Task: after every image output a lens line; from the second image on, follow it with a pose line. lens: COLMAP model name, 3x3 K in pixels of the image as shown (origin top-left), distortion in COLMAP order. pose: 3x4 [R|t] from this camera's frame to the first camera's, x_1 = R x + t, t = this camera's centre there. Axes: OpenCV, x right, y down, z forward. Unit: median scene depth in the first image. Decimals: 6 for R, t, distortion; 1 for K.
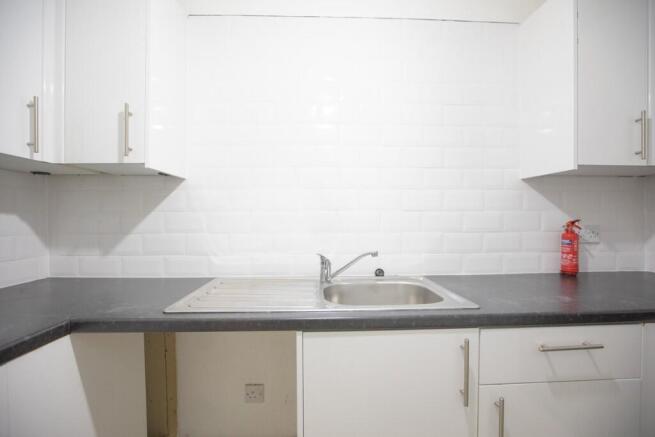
lens RADIAL K [[300.6, 0, 327.2], [0, 300.6, 220.9], [0, 0, 1]] dist [-0.039393, 0.007664]
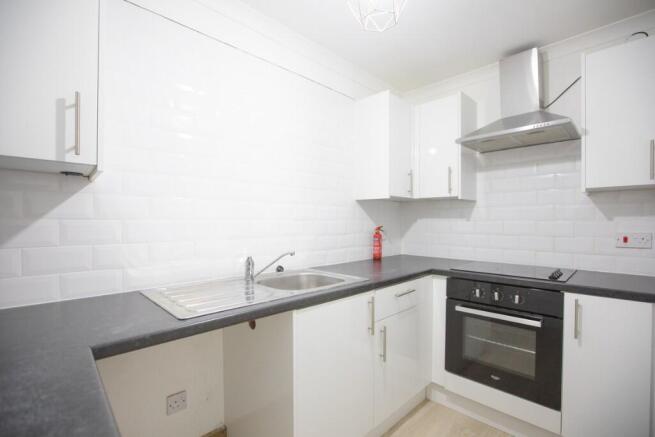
lens RADIAL K [[300.6, 0, 329.1], [0, 300.6, 223.1], [0, 0, 1]] dist [-0.039393, 0.007664]
pose [[0.736287, 0.001141, 0.676669, -0.545136], [0.001366, 0.999994, -0.003173, -0.016542], [-0.676668, 0.003261, 0.736281, -0.075526]]
